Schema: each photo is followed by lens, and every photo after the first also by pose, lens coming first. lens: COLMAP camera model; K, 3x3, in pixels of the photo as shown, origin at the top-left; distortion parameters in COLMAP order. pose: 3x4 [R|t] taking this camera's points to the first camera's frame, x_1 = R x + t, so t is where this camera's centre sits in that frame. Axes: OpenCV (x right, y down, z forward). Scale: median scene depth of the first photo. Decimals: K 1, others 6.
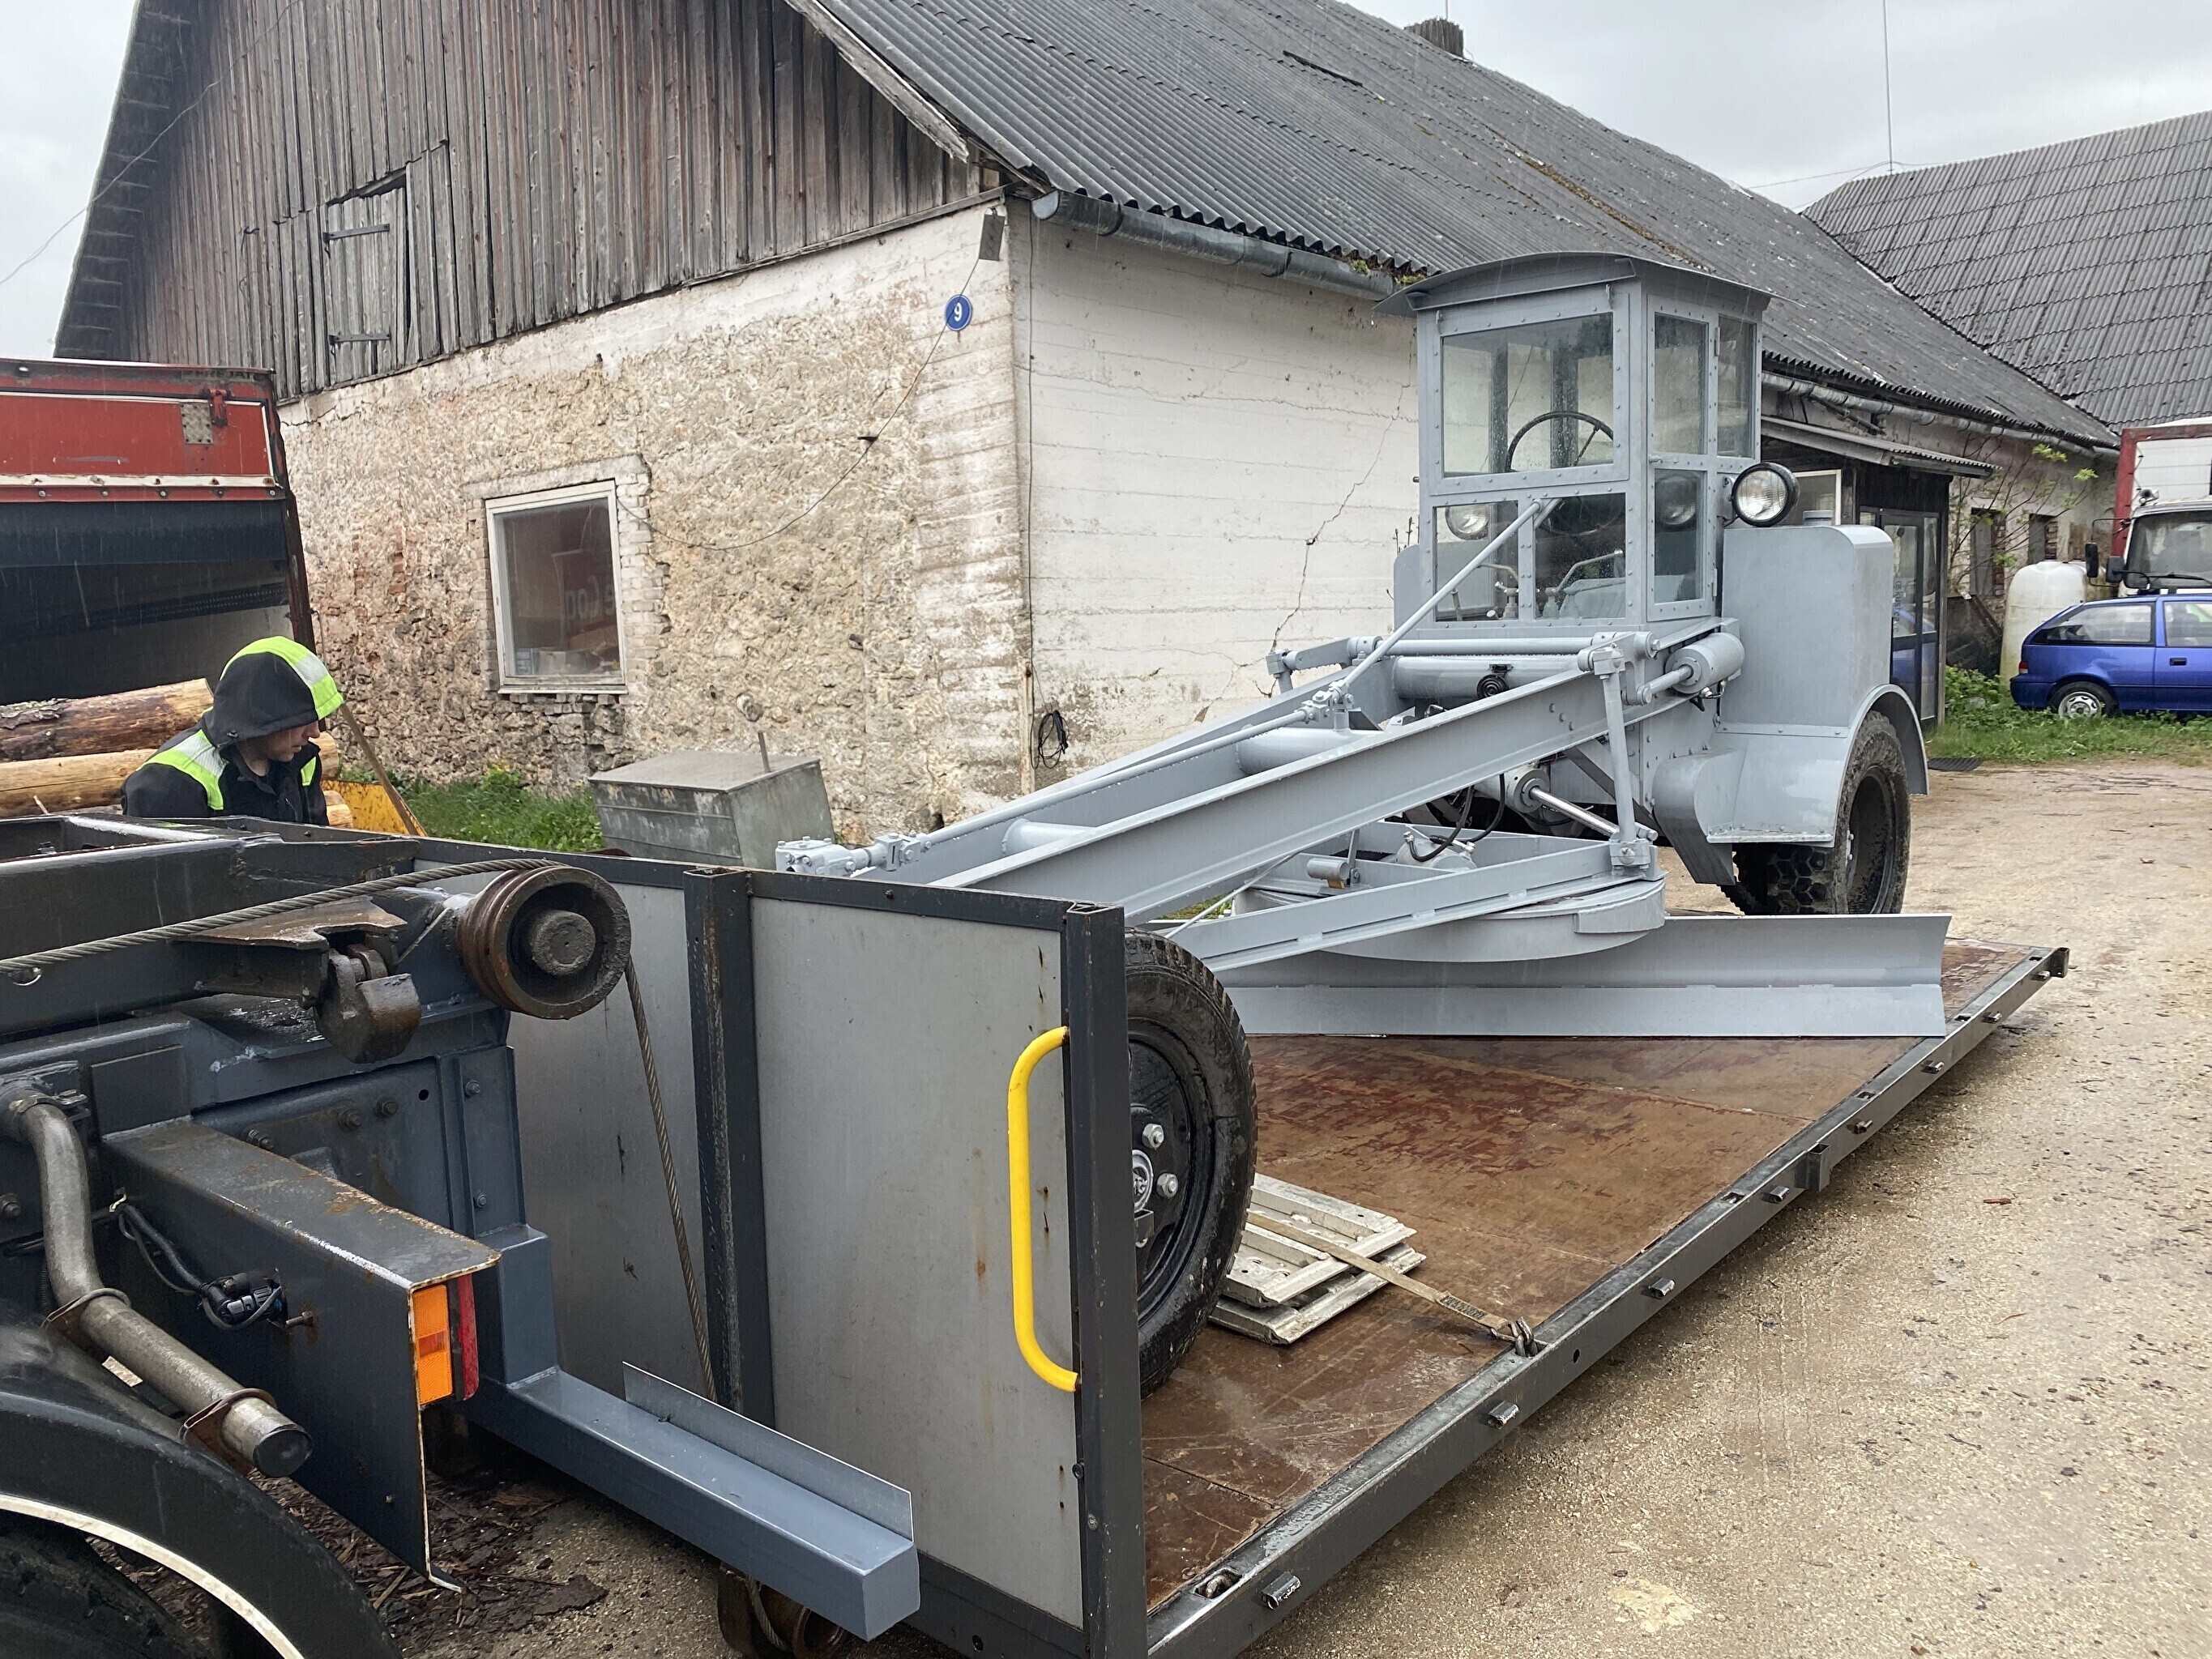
lens RADIAL K [[1678.8, 0, 1111.1], [0, 1678.8, 820.2], [0, 0, 1]] dist [0.039532, -0.043334]
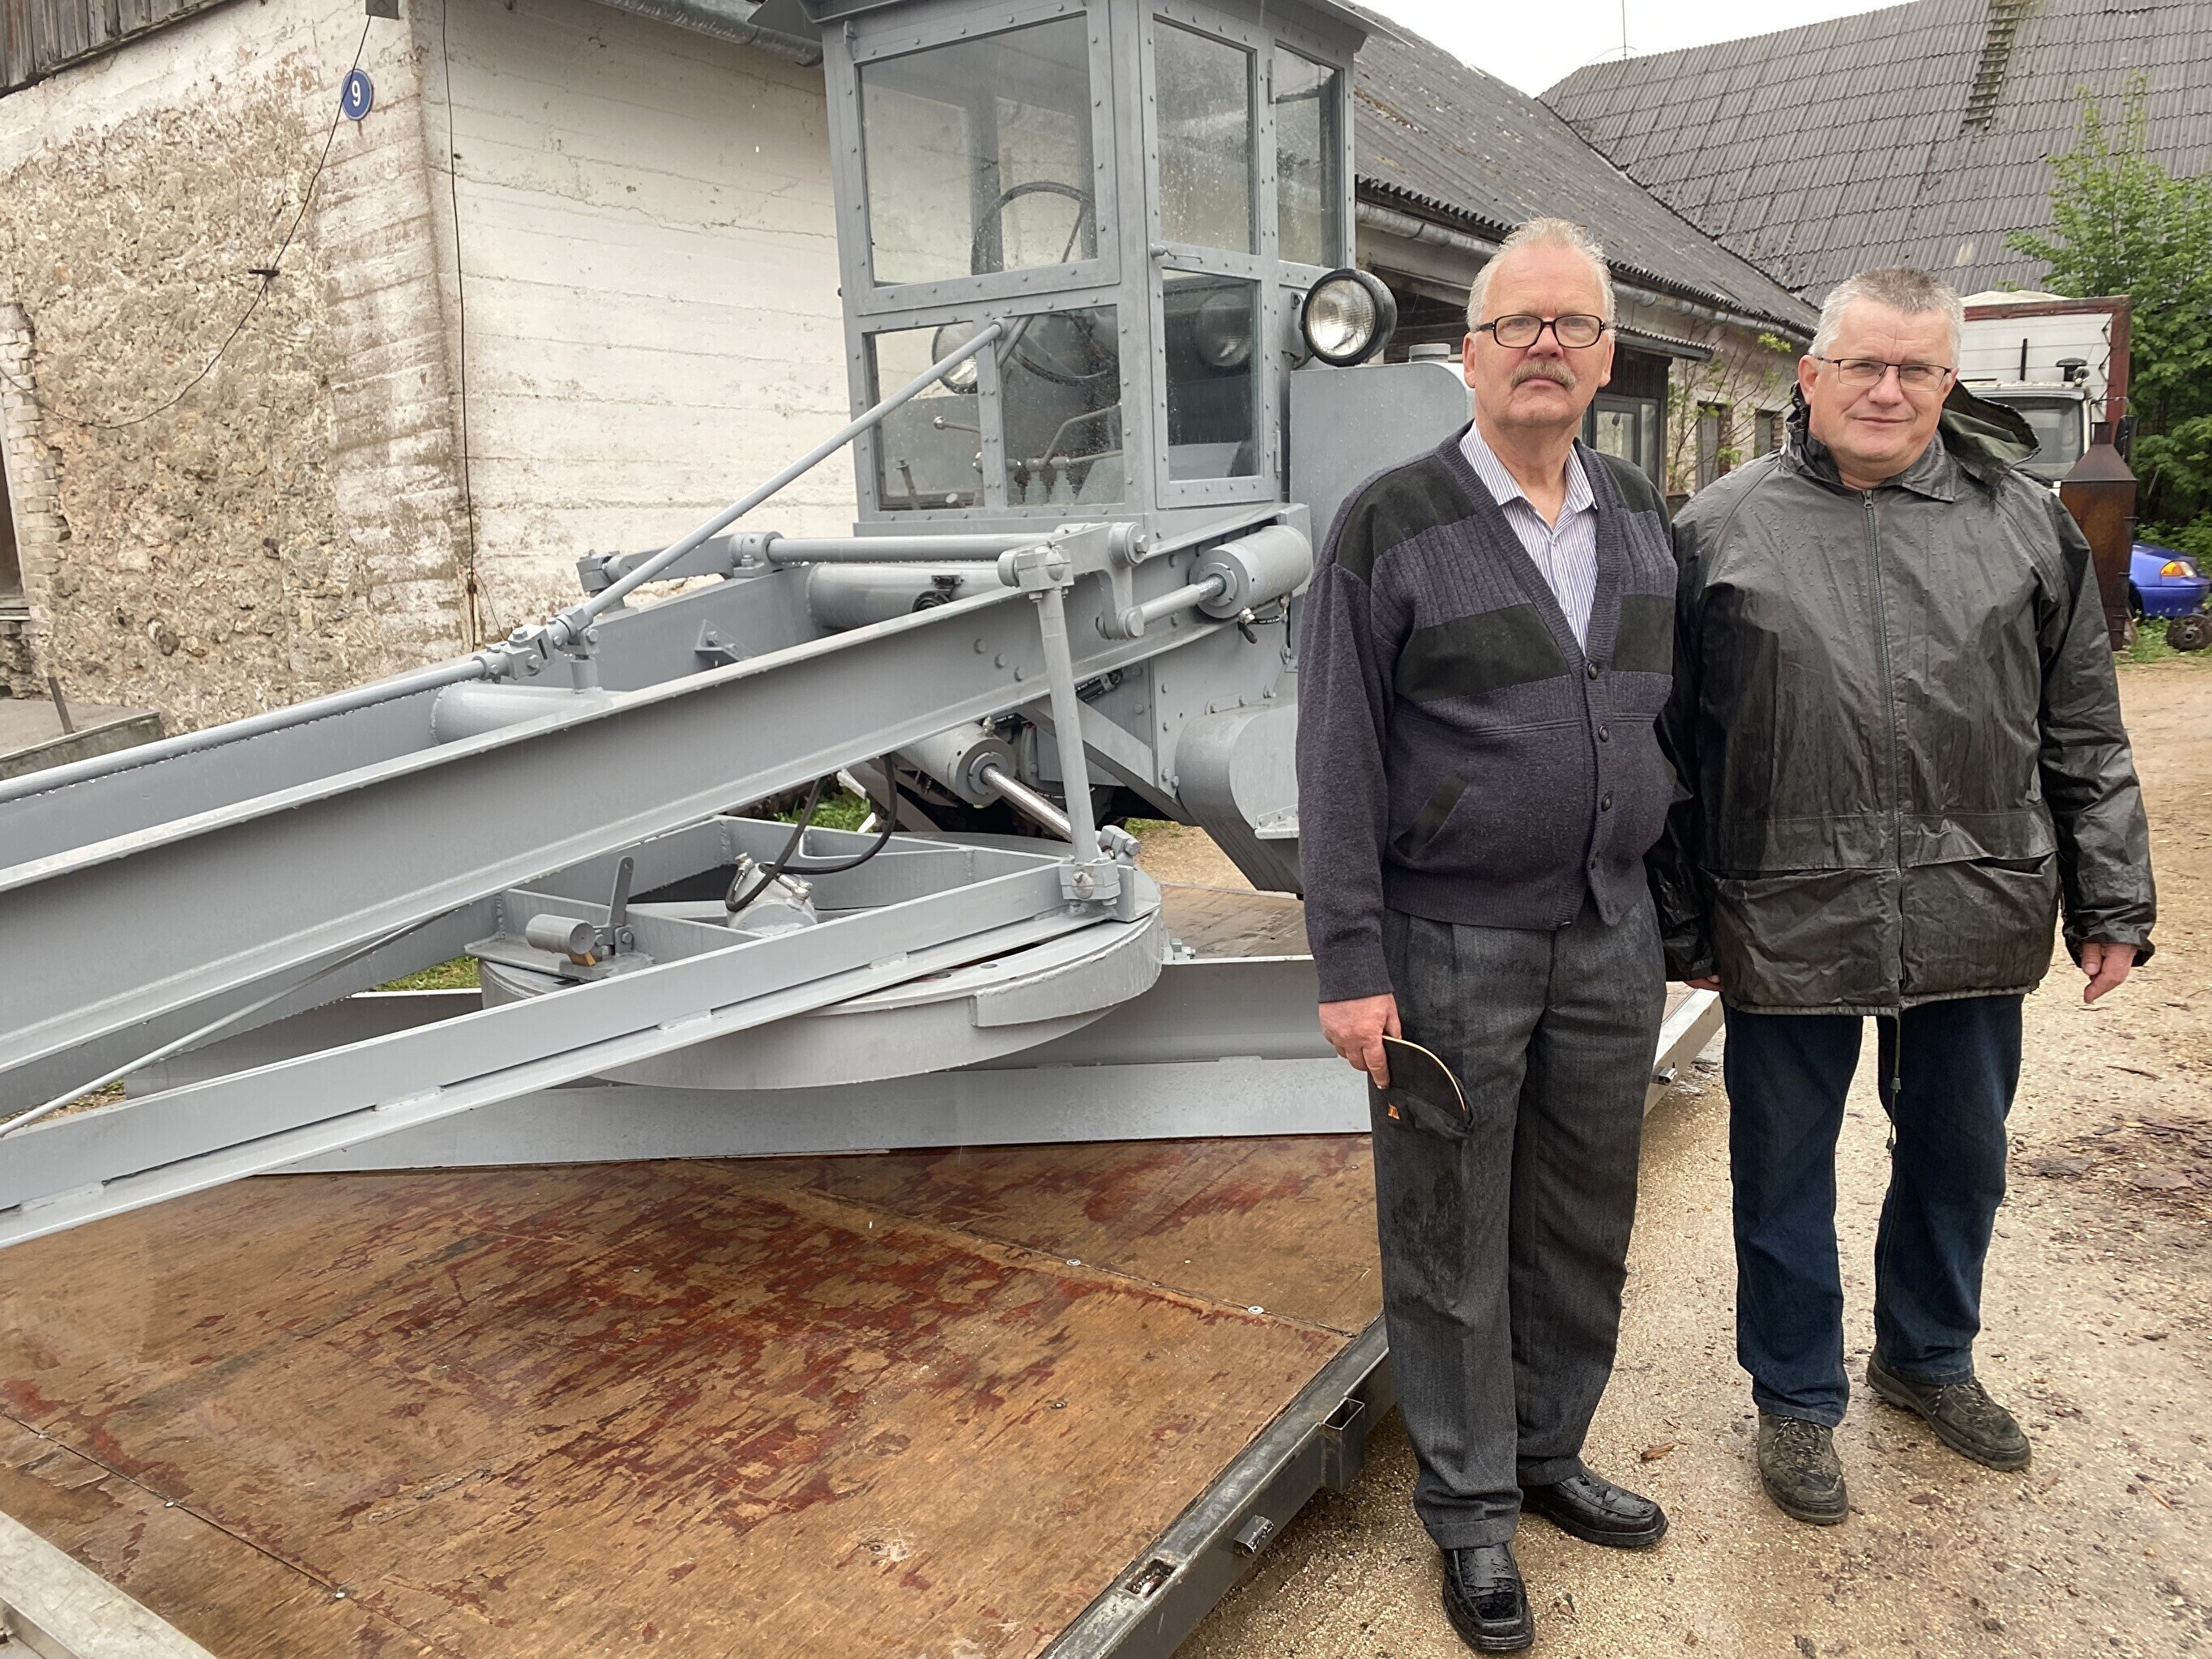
lens RADIAL K [[1678.8, 0, 1094.4], [0, 1678.8, 809.8], [0, 0, 1]] dist [0.039532, -0.043334]
pose [[0.992611, -0.026549, 0.118400, 0.121146], [0.020883, 0.998588, 0.048839, -0.018610], [-0.119529, -0.046006, 0.991764, 0.199623]]
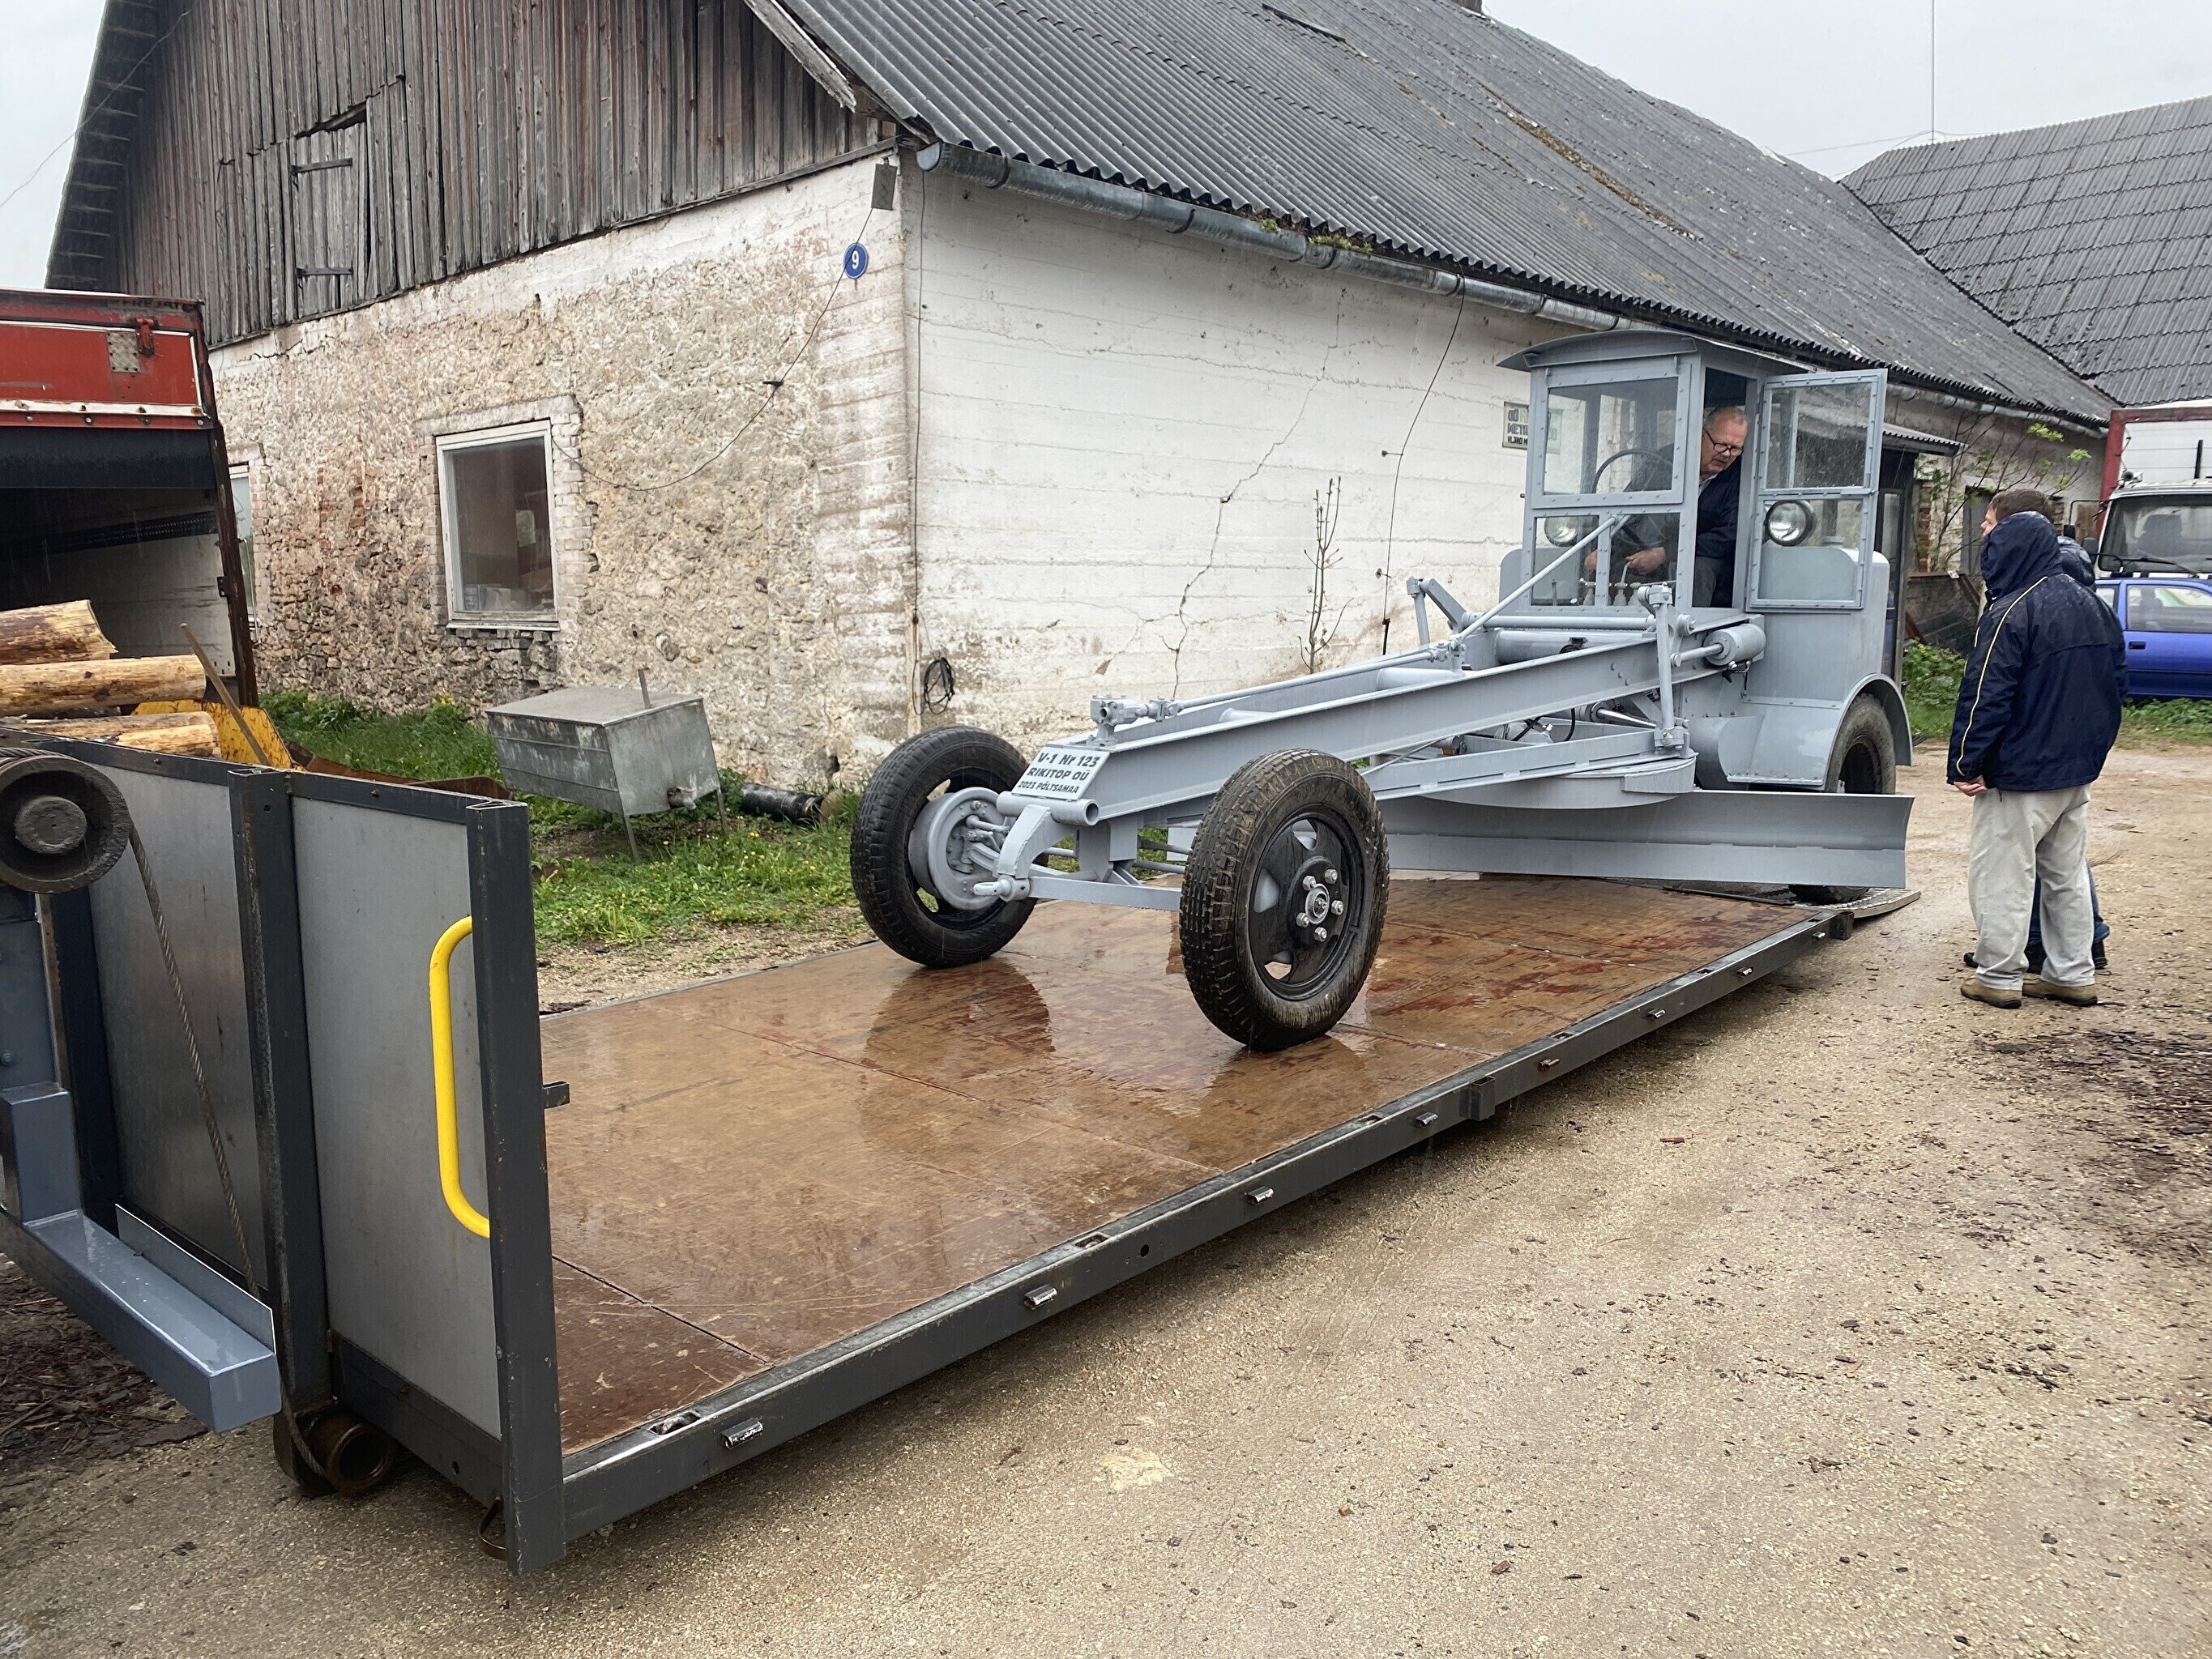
lens RADIAL K [[1678.8, 0, 1135.7], [0, 1678.8, 840.8], [0, 0, 1]] dist [0.039532, -0.043334]
pose [[0.999431, 0.030207, -0.015028, 0.095004], [-0.029646, 0.998903, 0.036261, 0.005222], [0.016107, -0.035795, 0.999229, -0.022963]]
